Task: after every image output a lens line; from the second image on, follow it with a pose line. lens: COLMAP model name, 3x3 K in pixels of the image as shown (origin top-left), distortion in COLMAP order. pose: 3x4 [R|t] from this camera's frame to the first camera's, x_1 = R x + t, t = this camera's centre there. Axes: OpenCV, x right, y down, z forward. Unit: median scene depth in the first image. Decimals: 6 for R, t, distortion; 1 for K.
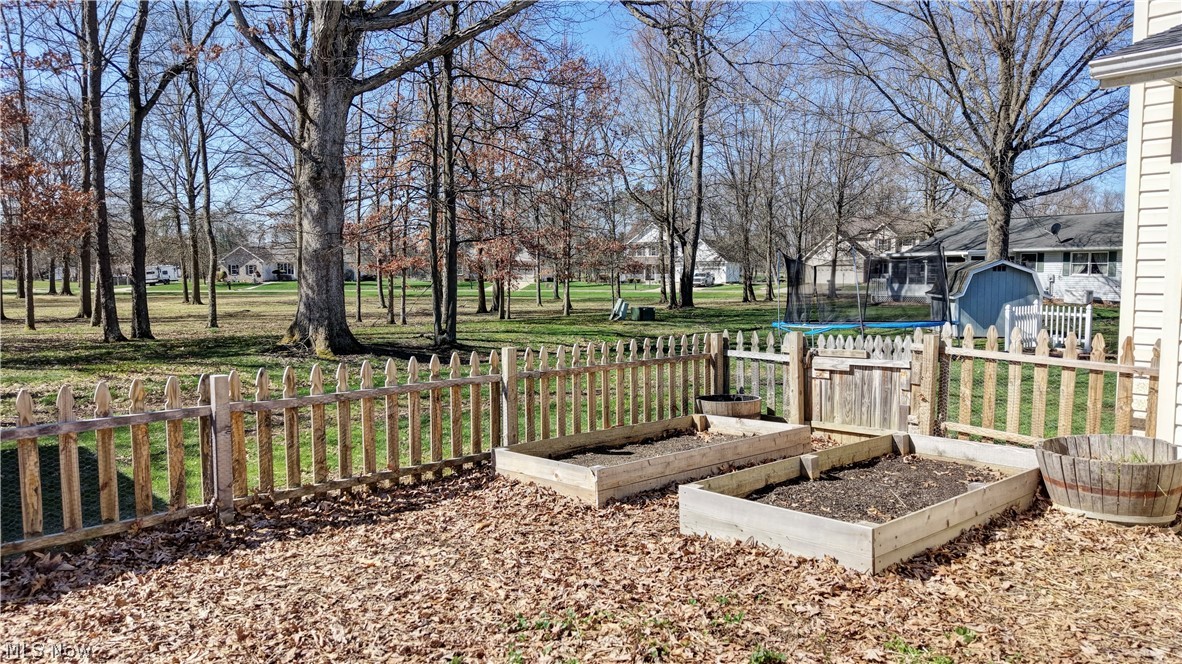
lens RADIAL K [[783.9, 0, 586.8], [0, 783.9, 338.8], [0, 0, 1]] dist [0.019408, -0.002070]
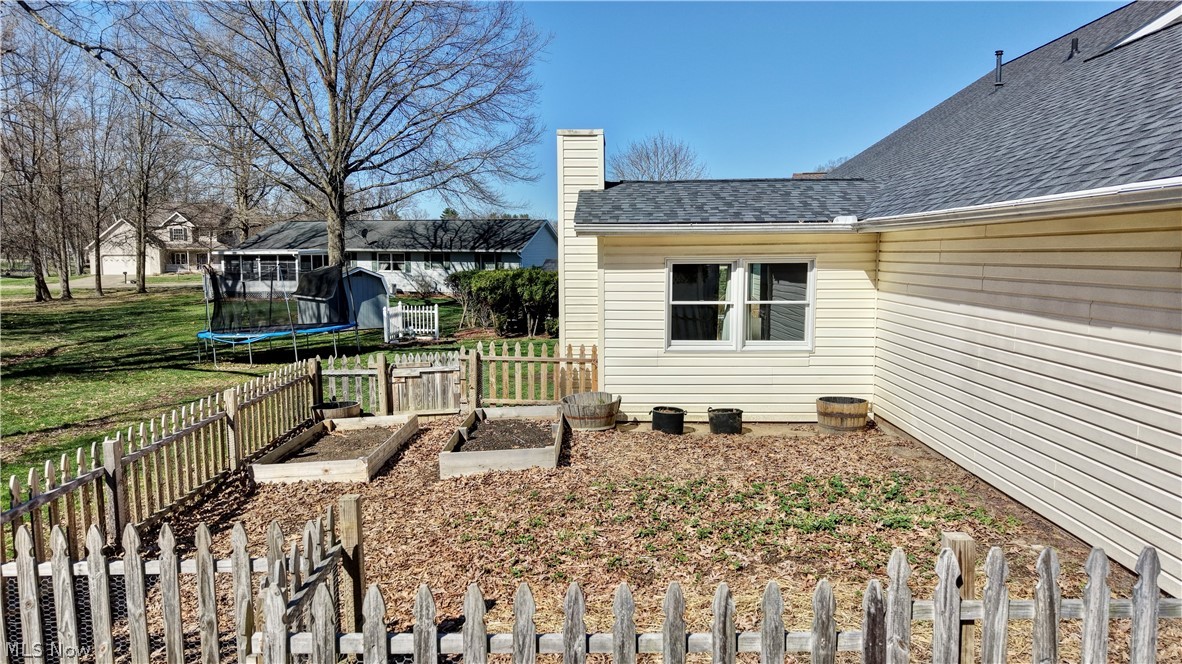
lens RADIAL K [[783.9, 0, 591.0], [0, 783.9, 329.3], [0, 0, 1]] dist [0.019408, -0.002070]
pose [[0.648702, -0.073570, 0.757478, -0.235571], [0.067865, 0.996943, 0.038709, -0.033618], [-0.758010, 0.026296, 0.651712, -0.105247]]
